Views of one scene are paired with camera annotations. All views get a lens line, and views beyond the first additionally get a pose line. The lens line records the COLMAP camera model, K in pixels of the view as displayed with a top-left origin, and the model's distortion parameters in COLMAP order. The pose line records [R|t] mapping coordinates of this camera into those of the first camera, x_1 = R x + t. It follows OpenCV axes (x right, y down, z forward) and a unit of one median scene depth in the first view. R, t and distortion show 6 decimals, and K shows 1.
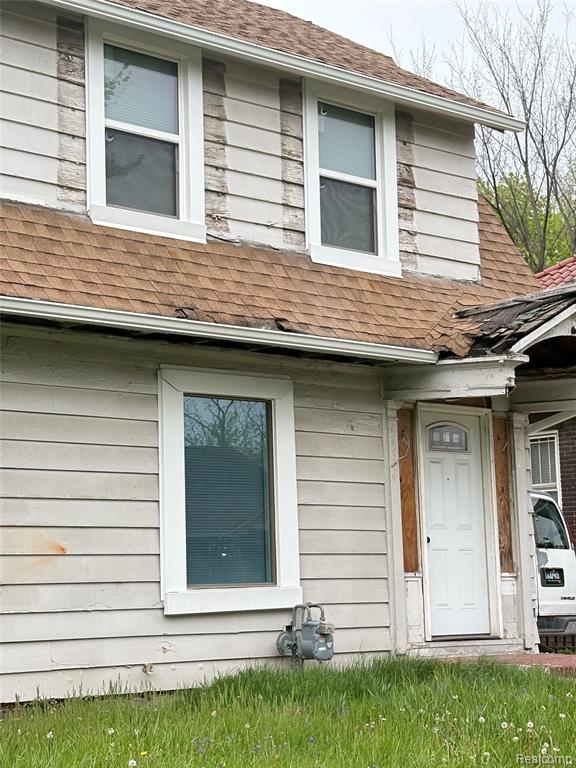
lens RADIAL K [[1831.5, 0, 288.4], [0, 1831.5, 302.8], [0, 0, 1]] dist [0.281943, -0.740265]
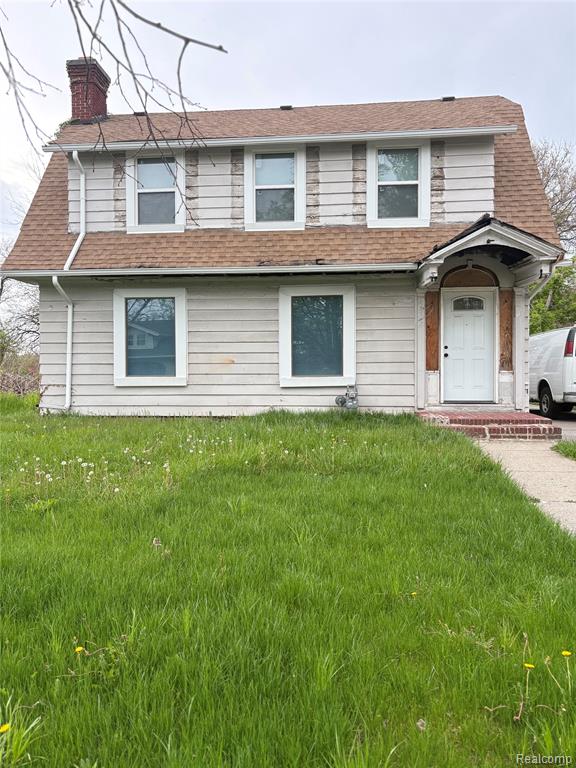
lens RADIAL K [[561.7, 0, 288.0], [0, 561.7, 384.0], [0, 0, 1]] dist [0.009908, -0.030687]
pose [[0.618580, 0.023304, -0.785376, 0.489252], [0.112042, 0.986729, 0.117526, 0.071997], [0.777692, -0.160694, 0.607760, 0.511002]]
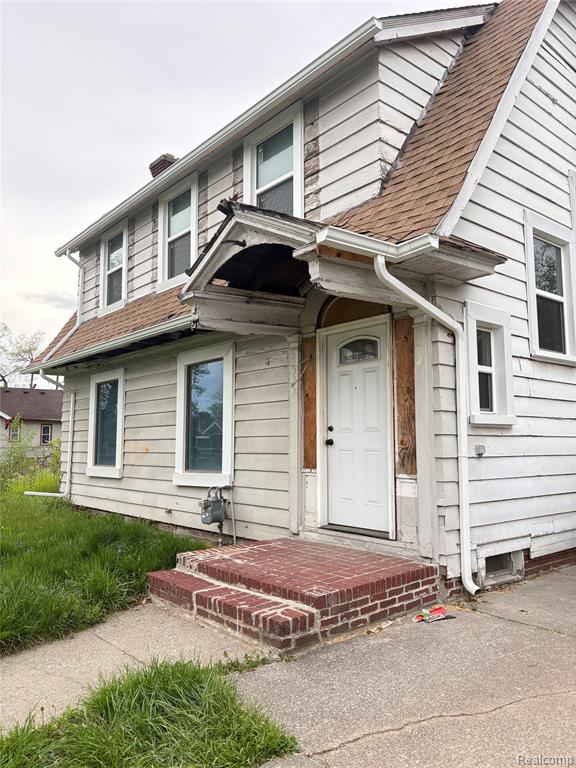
lens RADIAL K [[574.7, 0, 250.1], [0, 574.7, 380.4], [0, 0, 1]] dist [0.027283, -0.002397]
pose [[-0.099288, -0.097457, -0.990275, 0.479064], [0.158418, 0.980951, -0.112422, 0.131850], [0.982367, -0.168039, -0.081958, 1.055518]]
